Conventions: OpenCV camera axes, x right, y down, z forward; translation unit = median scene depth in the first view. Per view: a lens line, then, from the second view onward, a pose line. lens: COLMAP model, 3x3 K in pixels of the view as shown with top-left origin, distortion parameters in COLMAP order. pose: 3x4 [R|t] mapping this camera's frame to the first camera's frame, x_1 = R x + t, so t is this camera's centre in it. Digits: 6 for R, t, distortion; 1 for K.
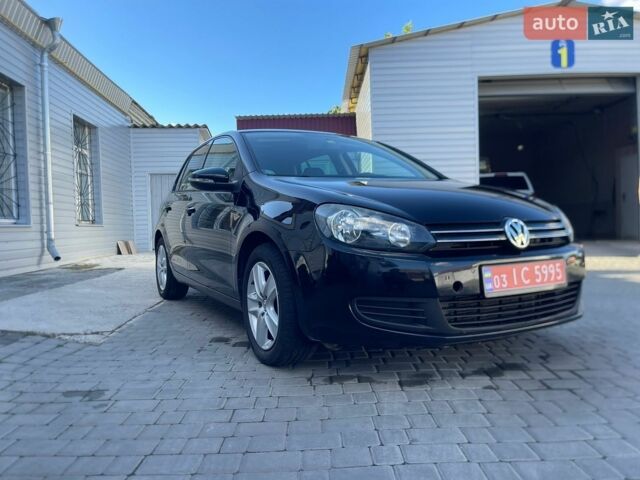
lens RADIAL K [[494.4, 0, 320.2], [0, 494.4, 239.5], [0, 0, 1]] dist [0.036587, -0.031171]
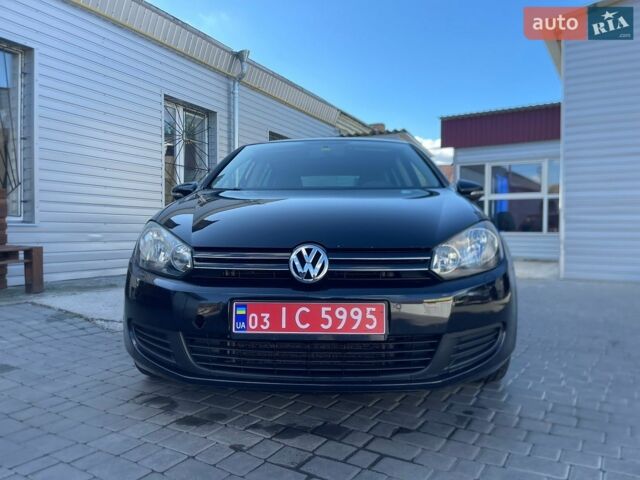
lens RADIAL K [[494.4, 0, 301.5], [0, 494.4, 241.7], [0, 0, 1]] dist [0.036587, -0.031171]
pose [[0.846031, 0.042631, -0.531427, 0.784750], [-0.042776, 0.999012, 0.012042, -0.055113], [0.531415, 0.012544, 0.847019, 0.317460]]
